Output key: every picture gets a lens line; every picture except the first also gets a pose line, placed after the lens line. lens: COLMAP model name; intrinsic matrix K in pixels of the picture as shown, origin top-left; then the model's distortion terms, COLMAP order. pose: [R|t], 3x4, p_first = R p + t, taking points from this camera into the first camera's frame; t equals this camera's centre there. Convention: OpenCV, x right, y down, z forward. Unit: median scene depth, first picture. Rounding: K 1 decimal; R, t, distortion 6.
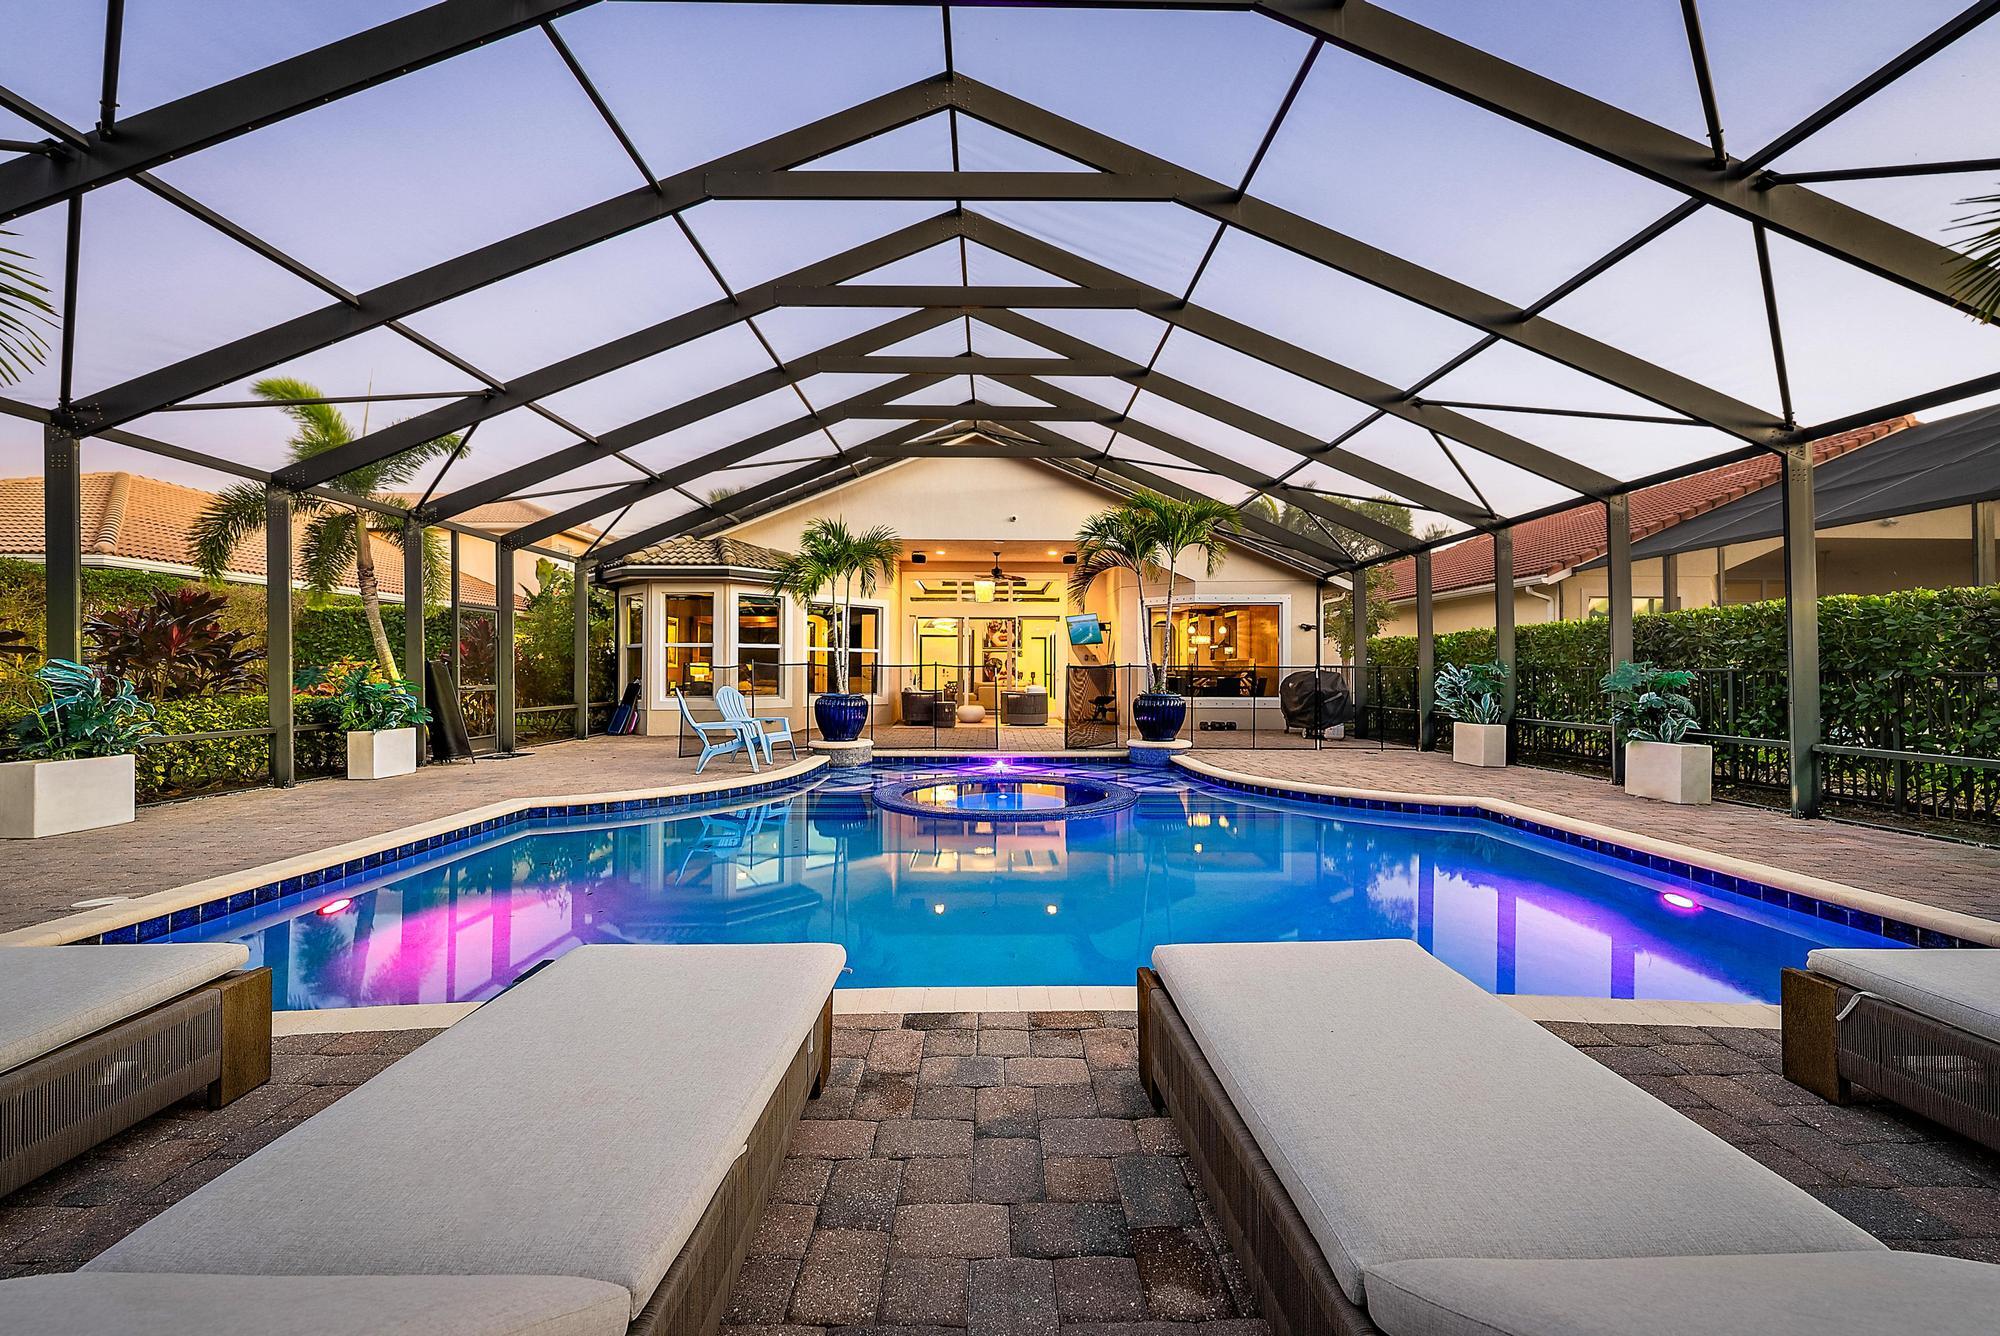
lens RADIAL K [[804.3, 0, 1000.1], [0, 804.3, 662.9], [0, 0, 1]] dist [0.000924, 0.000103]
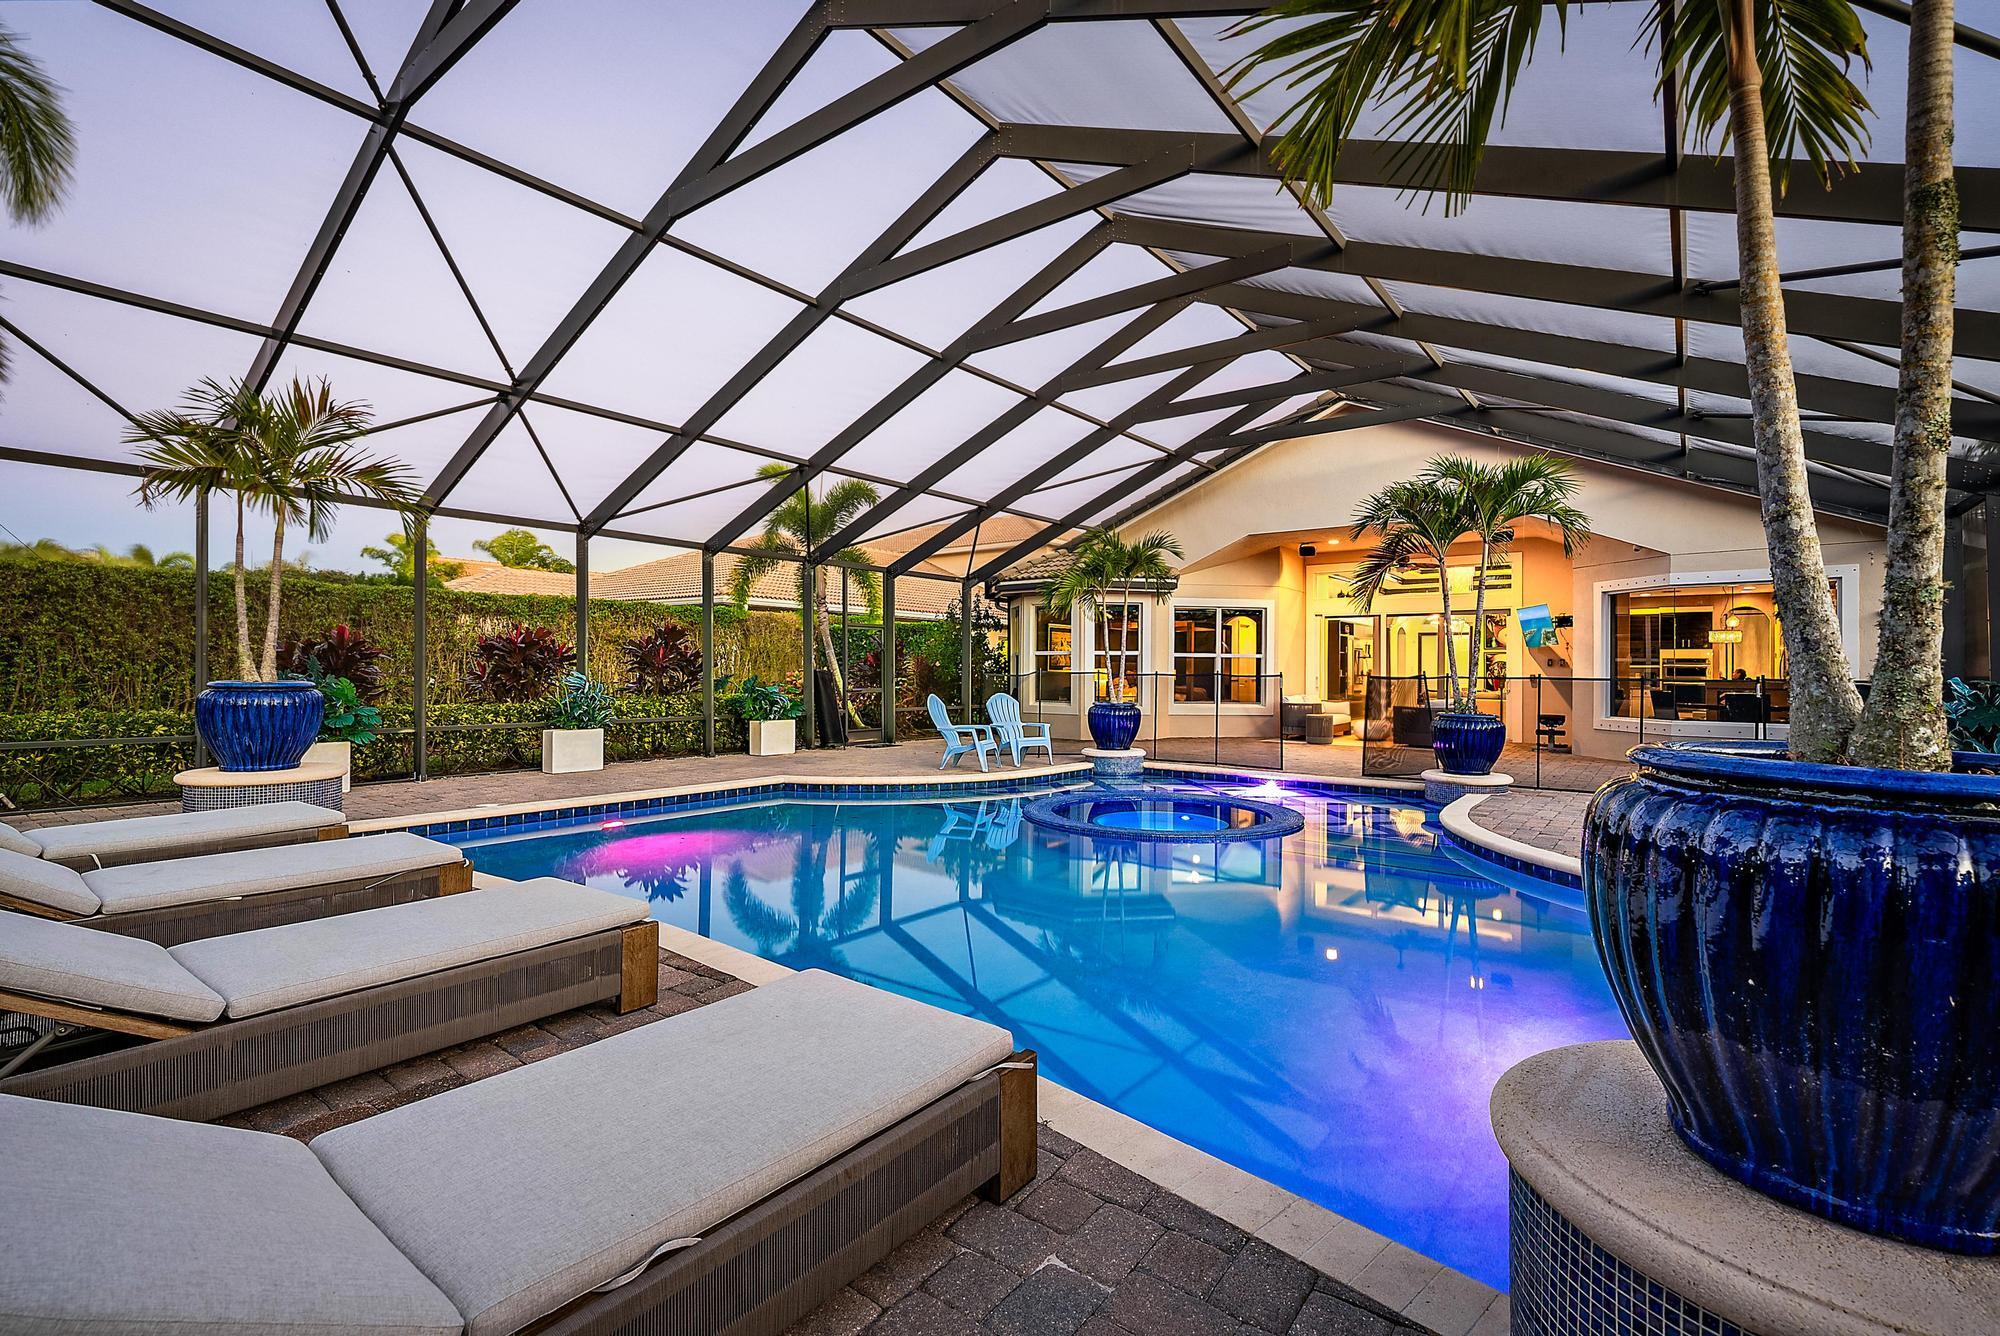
lens RADIAL K [[890.8, 0, 1000.0], [0, 890.8, 668.0], [0, 0, 1]] dist [0.014104, -0.000015]
pose [[0.785726, 0.001631, -0.618572, 0.359892], [0.000574, 0.999994, 0.003365, -0.008291], [0.618574, -0.002999, 0.785721, 0.037130]]
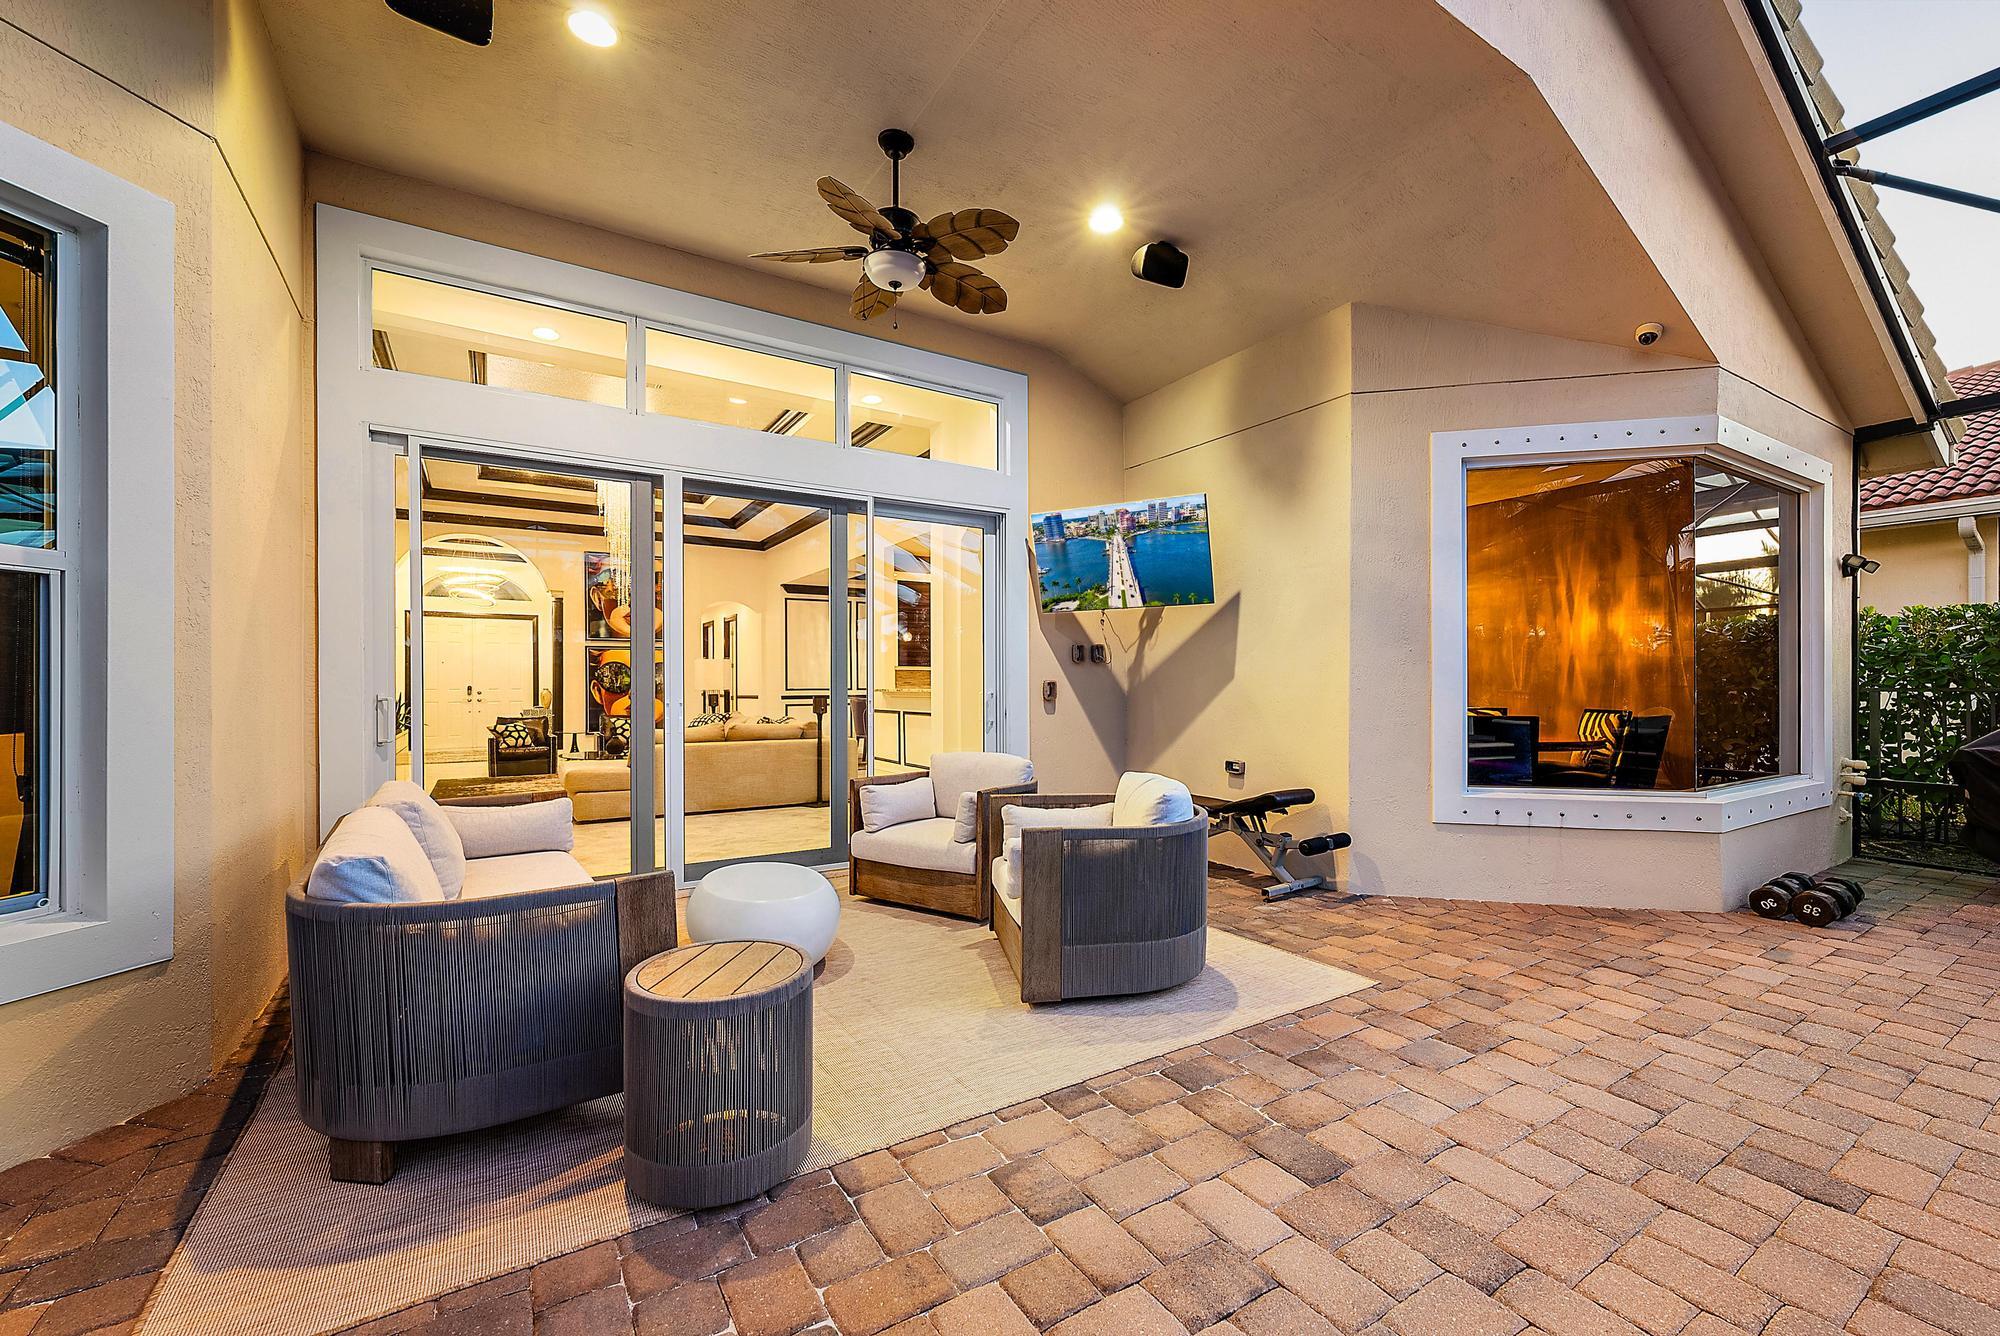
lens RADIAL K [[800.2, 0, 1004.2], [0, 800.2, 680.5], [0, 0, 1]] dist [0.000495, -0.000016]
pose [[0.853240, -0.000653, 0.521518, -0.133550], [-0.002412, 0.999984, 0.005197, 0.003325], [-0.521513, -0.005692, 0.853225, 1.216312]]
